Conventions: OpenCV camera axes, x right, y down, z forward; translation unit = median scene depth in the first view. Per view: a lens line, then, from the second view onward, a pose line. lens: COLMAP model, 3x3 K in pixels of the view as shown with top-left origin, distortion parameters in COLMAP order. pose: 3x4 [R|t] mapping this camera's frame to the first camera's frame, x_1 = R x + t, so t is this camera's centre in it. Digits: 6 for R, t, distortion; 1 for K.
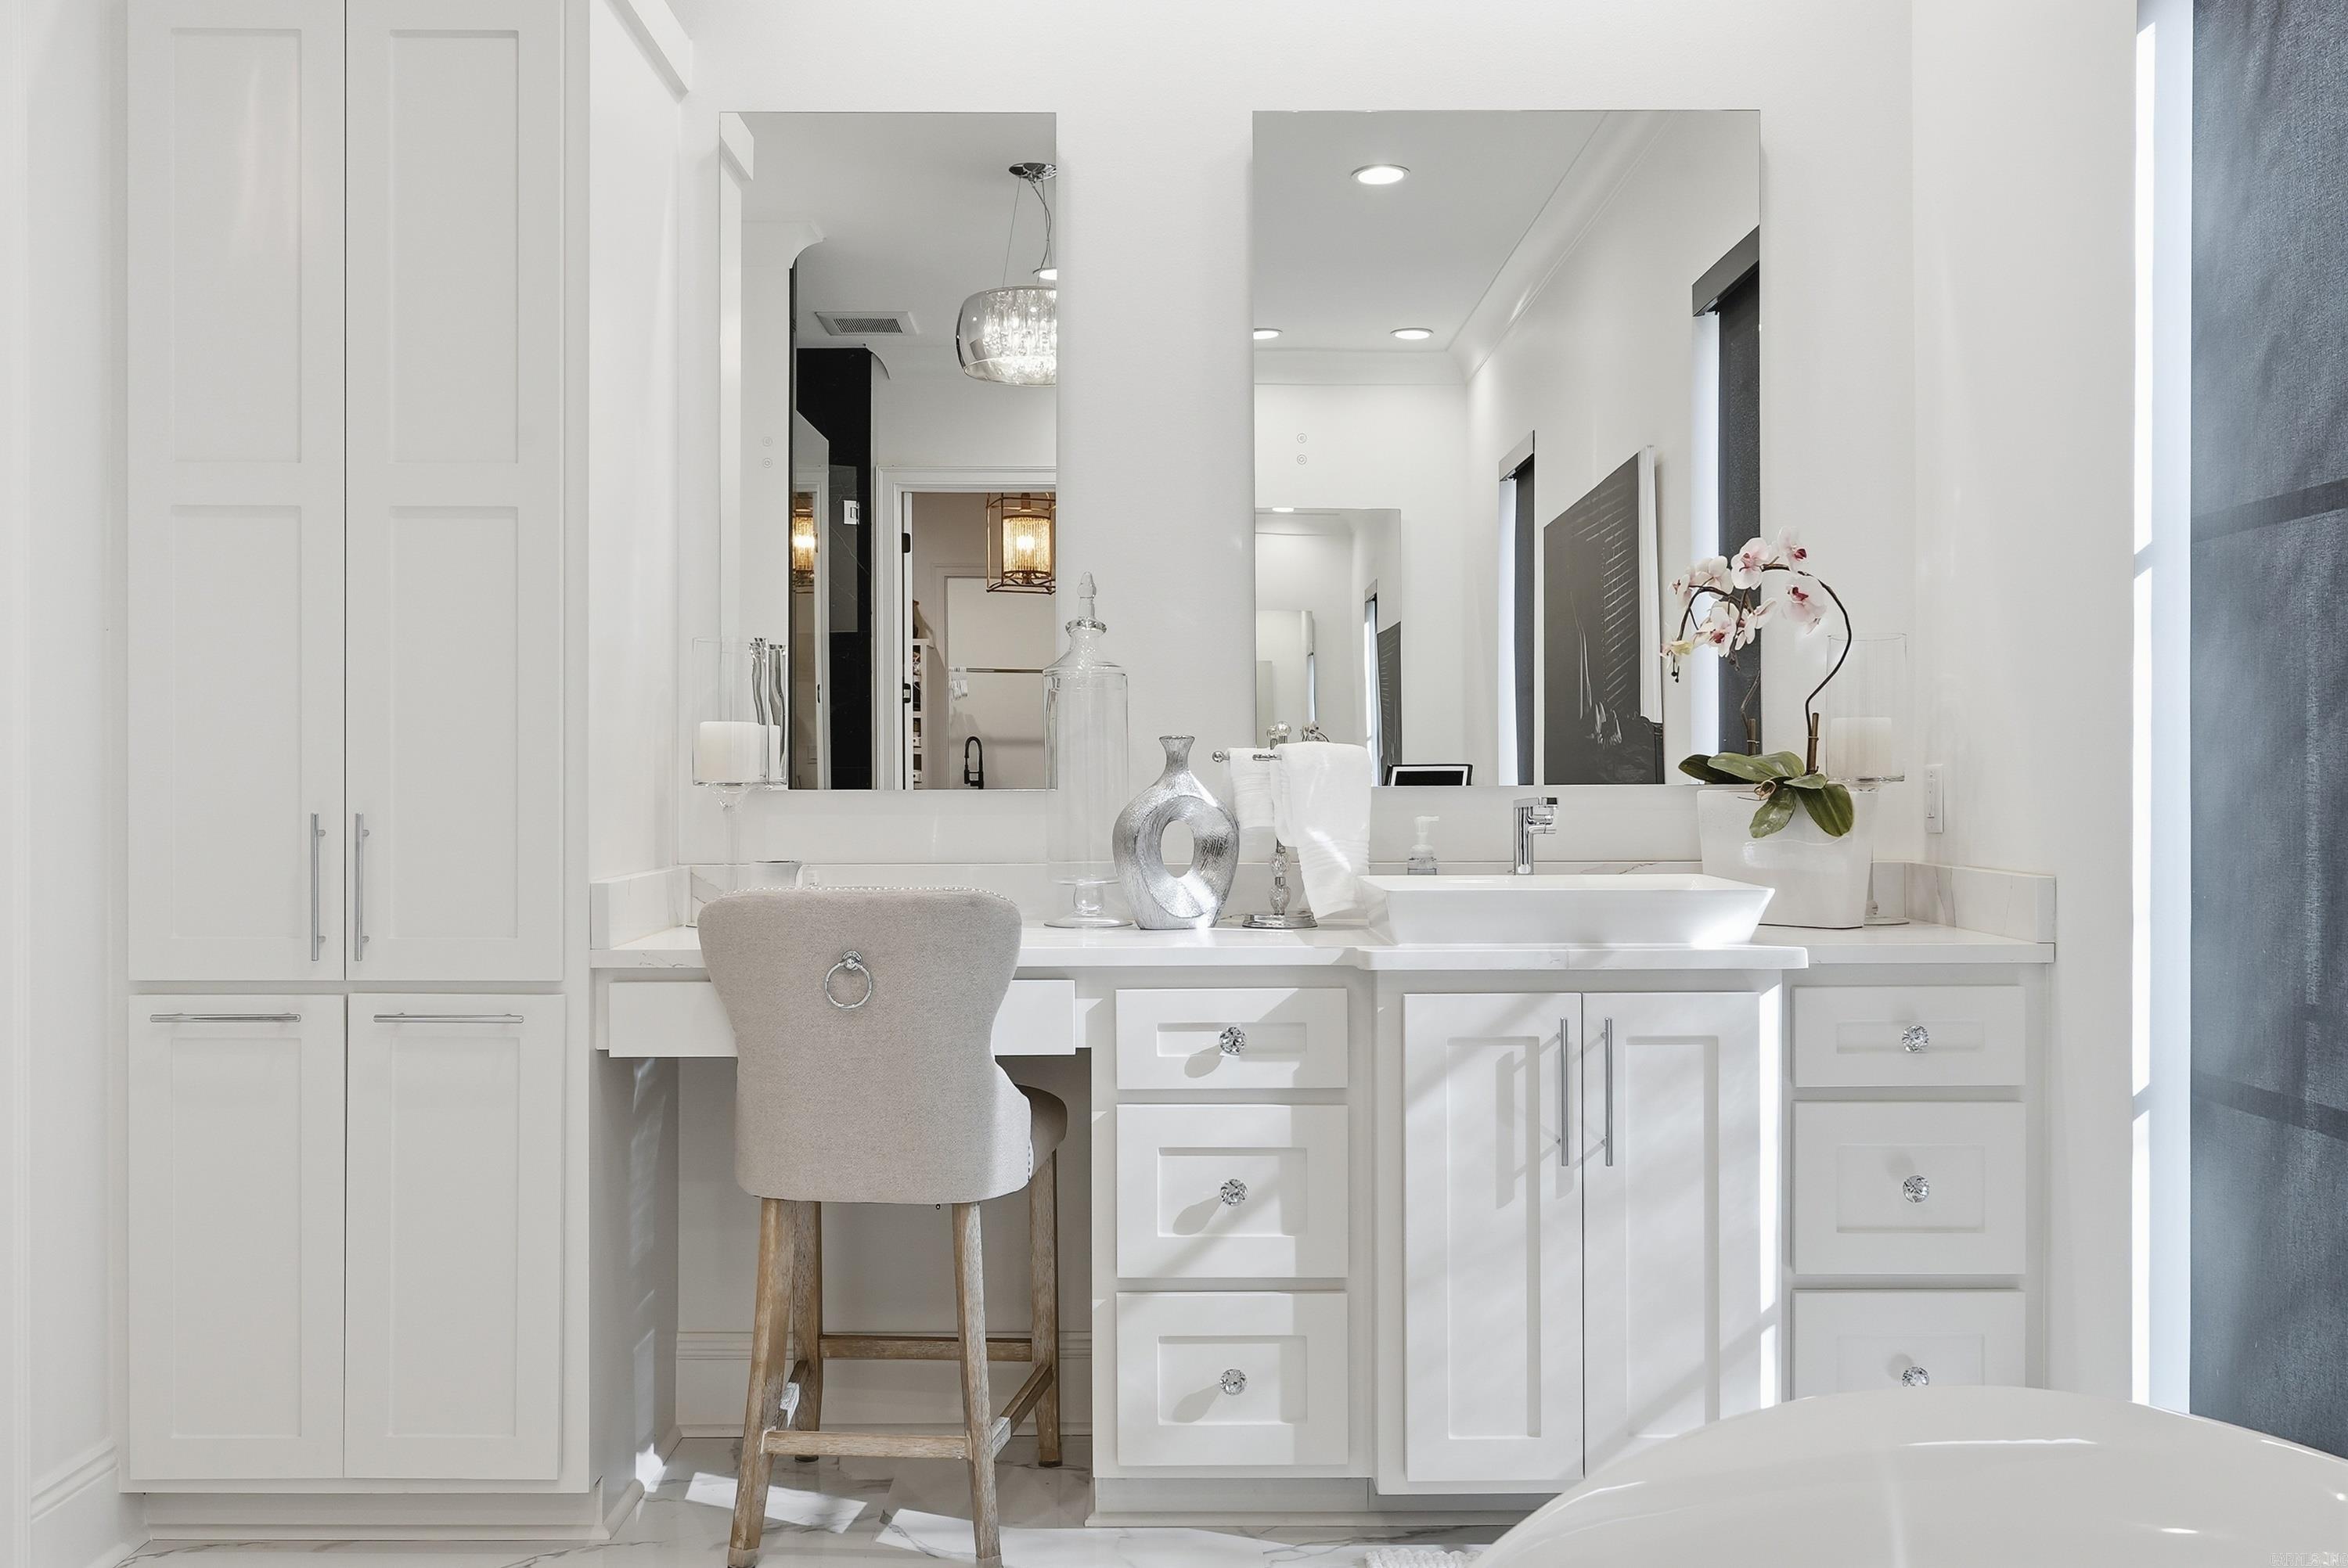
lens RADIAL K [[2008.5, 0, 1172.5], [0, 2008.5, 793.6], [0, 0, 1]] dist [-0.011057, 0.010227]
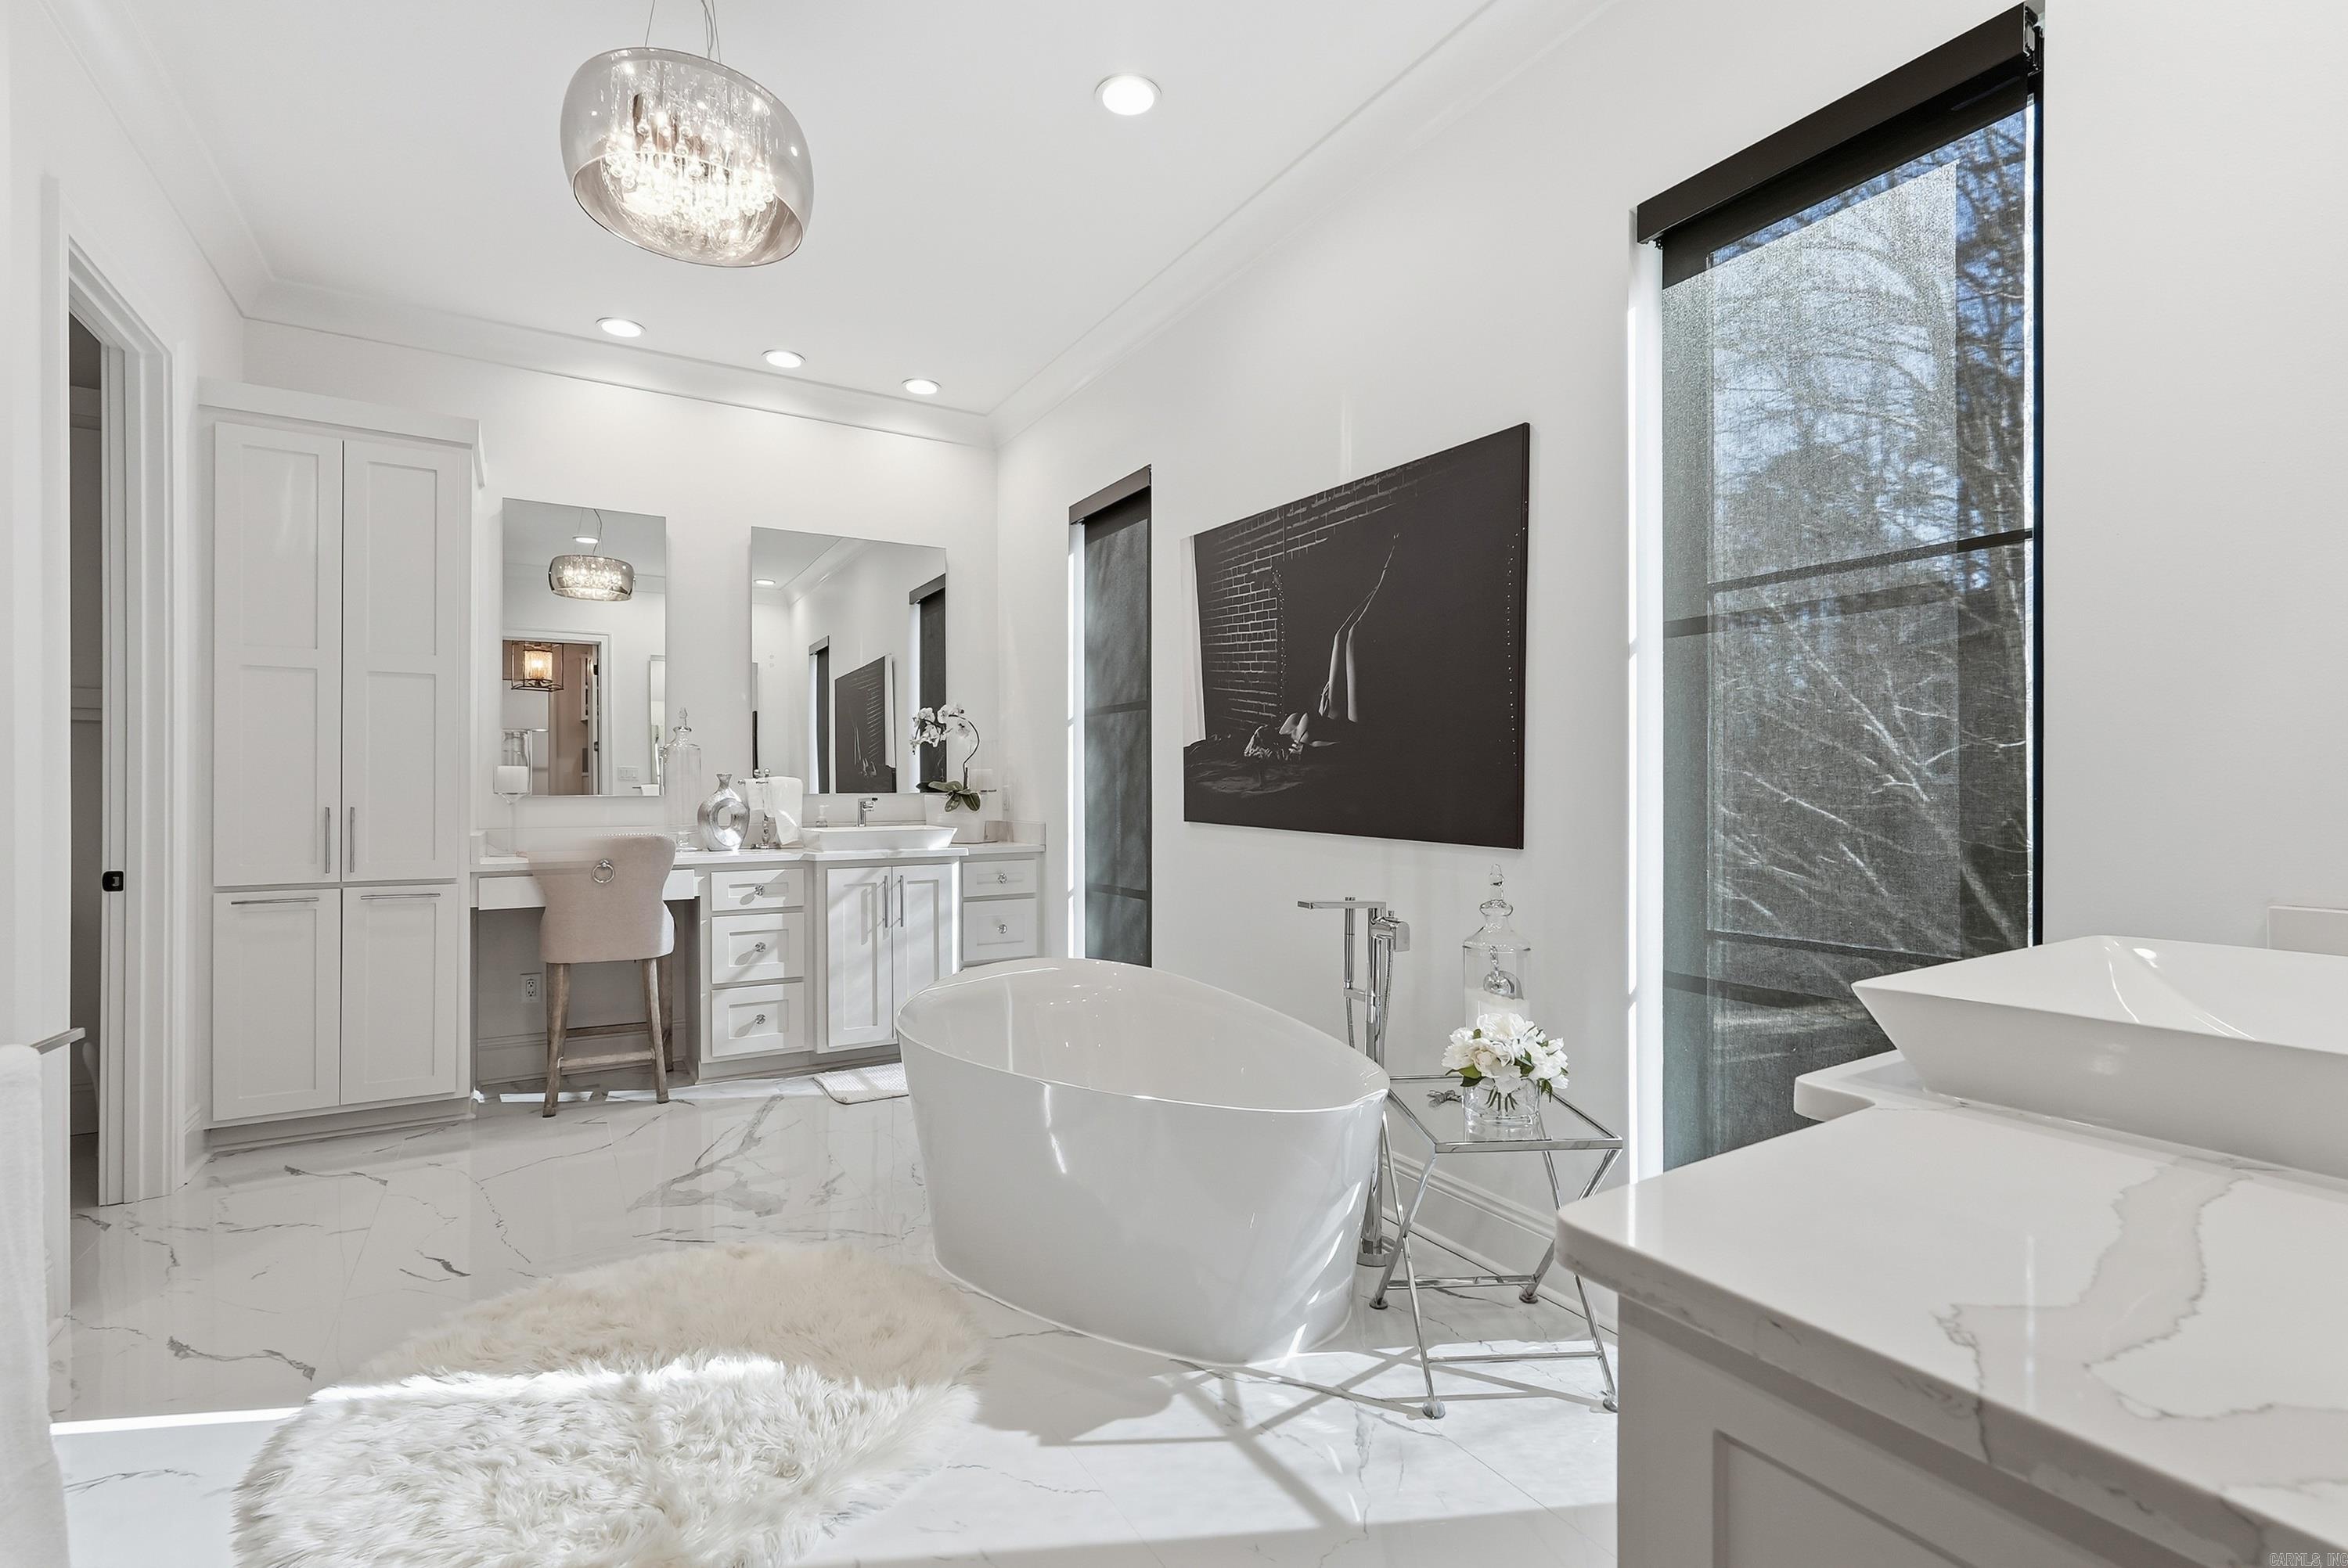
lens RADIAL K [[1046.2, 0, 1163.3], [0, 1046.2, 786.7], [0, 0, 1]] dist [-0.005068, 0.002557]
pose [[0.861703, 0.001697, 0.507410, -0.209669], [0.003286, 0.999955, -0.008925, 0.000795], [-0.507403, 0.009358, 0.861658, -0.455562]]
